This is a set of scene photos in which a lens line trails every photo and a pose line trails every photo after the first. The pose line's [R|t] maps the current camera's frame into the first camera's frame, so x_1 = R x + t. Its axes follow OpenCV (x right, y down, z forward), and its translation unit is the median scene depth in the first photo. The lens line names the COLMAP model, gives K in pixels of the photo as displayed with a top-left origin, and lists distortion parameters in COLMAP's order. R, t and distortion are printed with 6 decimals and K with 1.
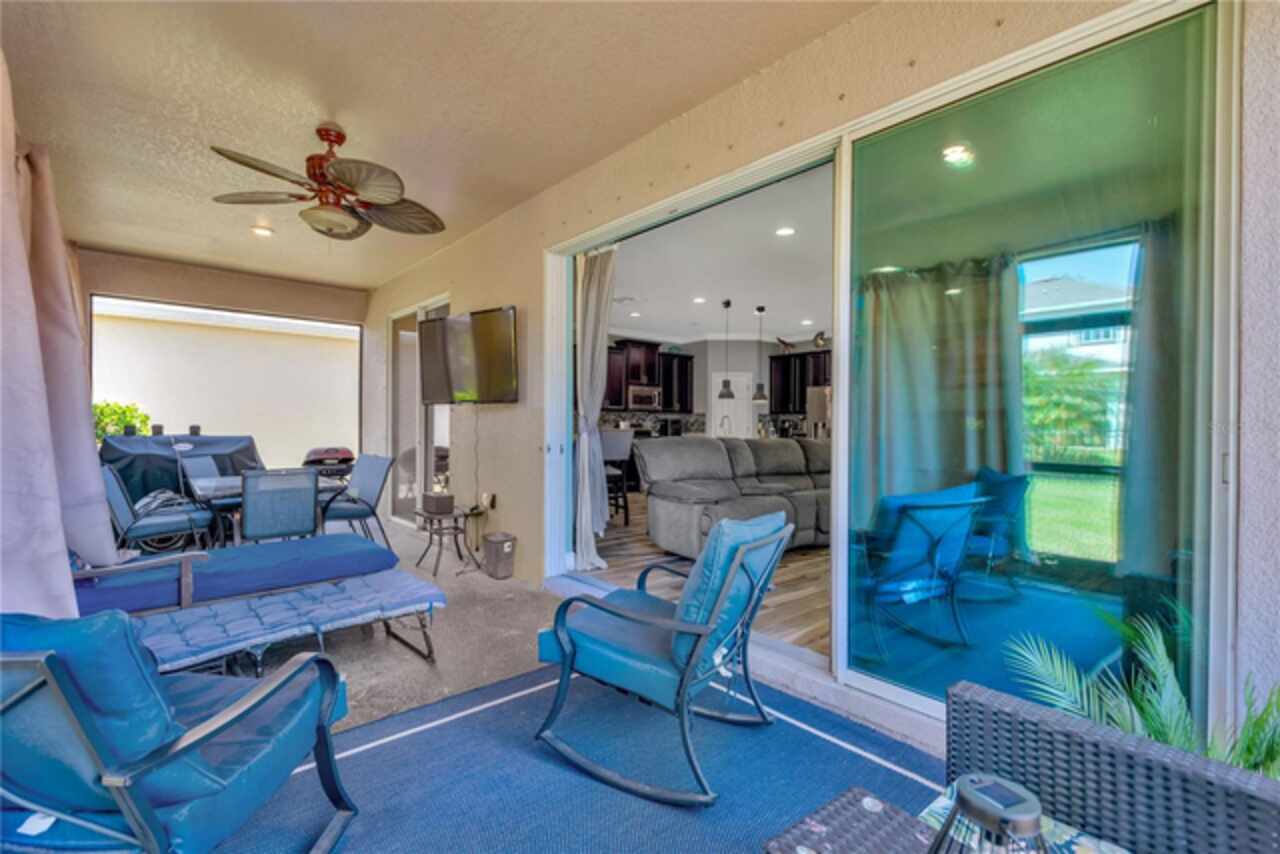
lens RADIAL K [[595.8, 0, 643.8], [0, 595.8, 424.9], [0, 0, 1]] dist [0.024177, 0.000269]
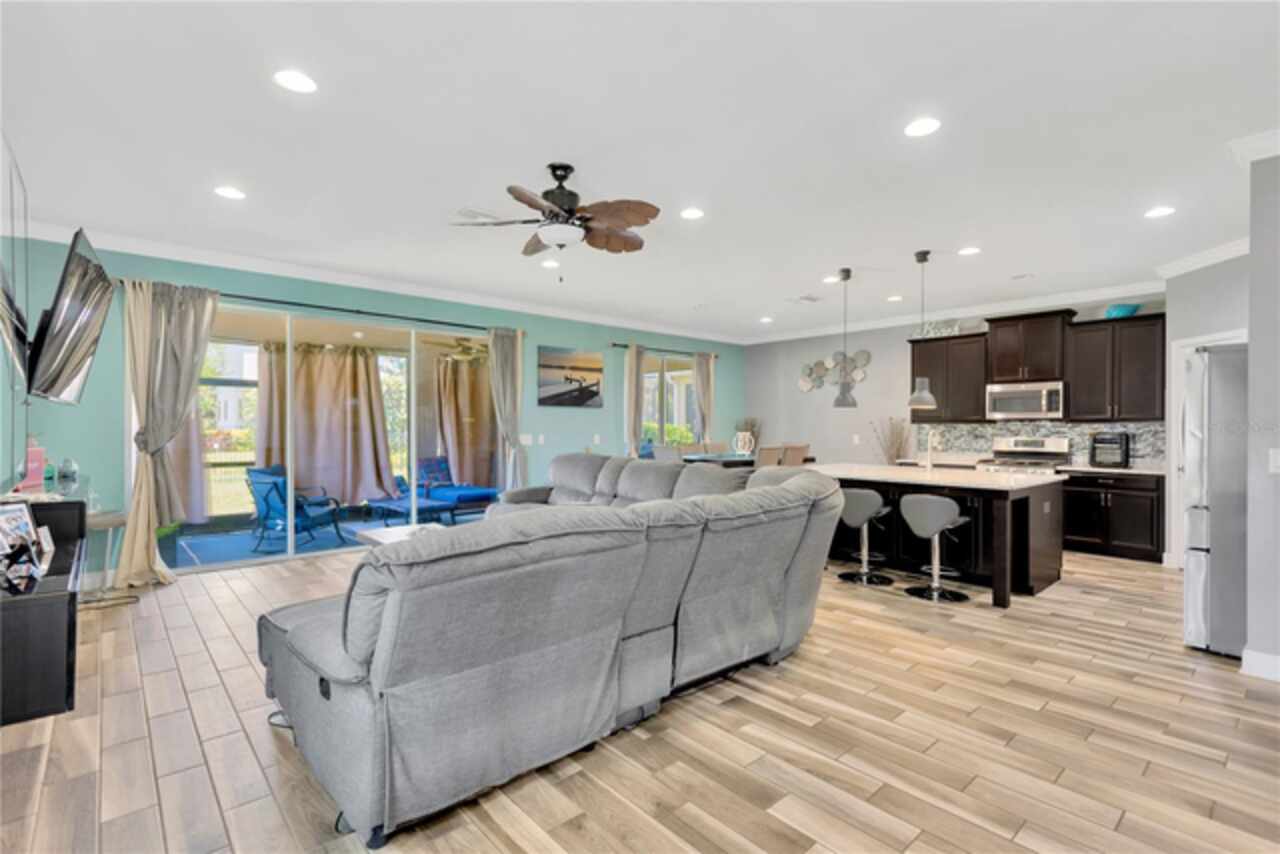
lens RADIAL K [[595.8, 0, 640.0], [0, 595.8, 429.1], [0, 0, 1]] dist [0.024177, 0.000269]
pose [[0.005106, -0.005228, -0.999973, 0.621876], [-0.004304, 0.999977, -0.005250, -0.009094], [0.999978, 0.004331, 0.005084, 0.552417]]
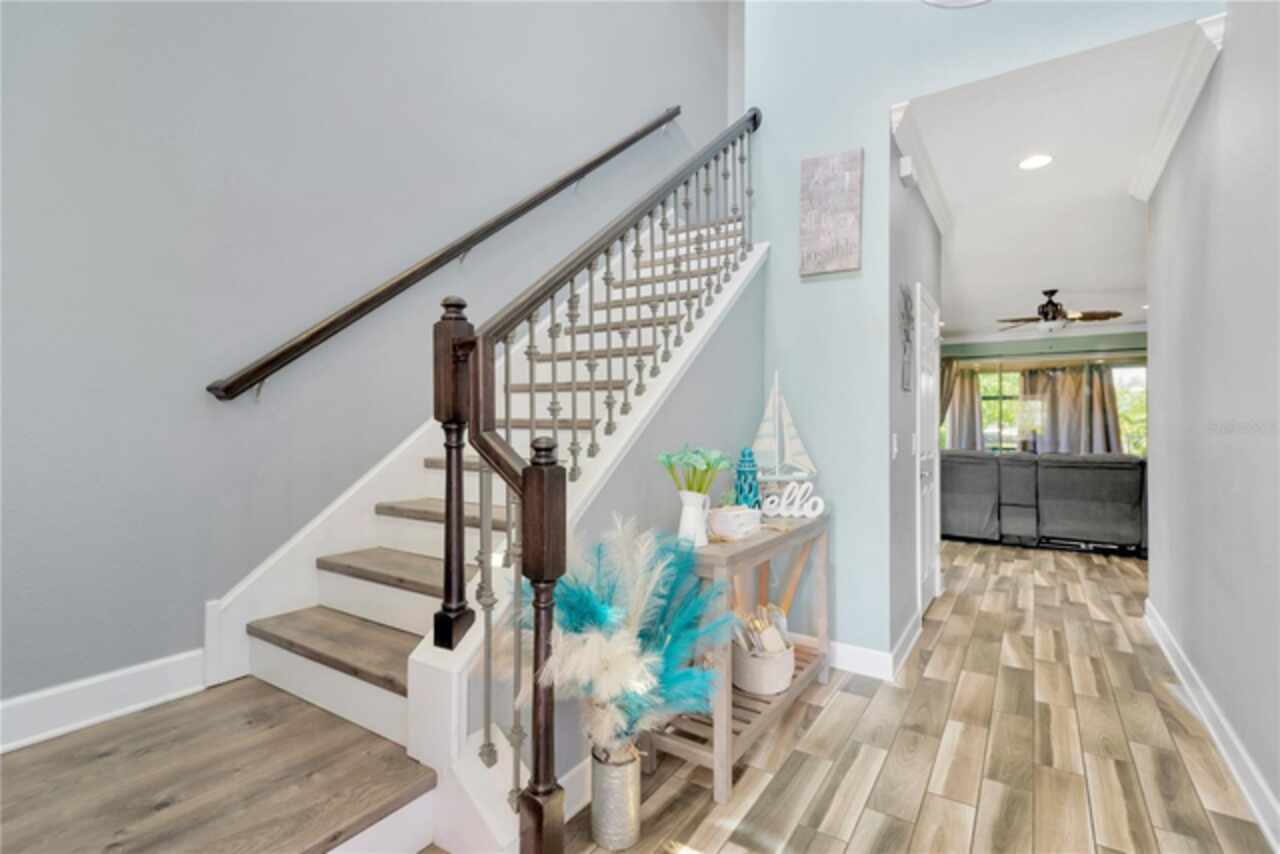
lens RADIAL K [[595.8, 0, 641.8], [0, 595.8, 426.0], [0, 0, 1]] dist [0.024177, 0.000269]
pose [[-0.964016, -0.009935, -0.265660, 0.987474], [-0.009428, 0.999950, -0.003185, 0.000668], [0.265678, -0.000566, -0.964062, 1.185643]]
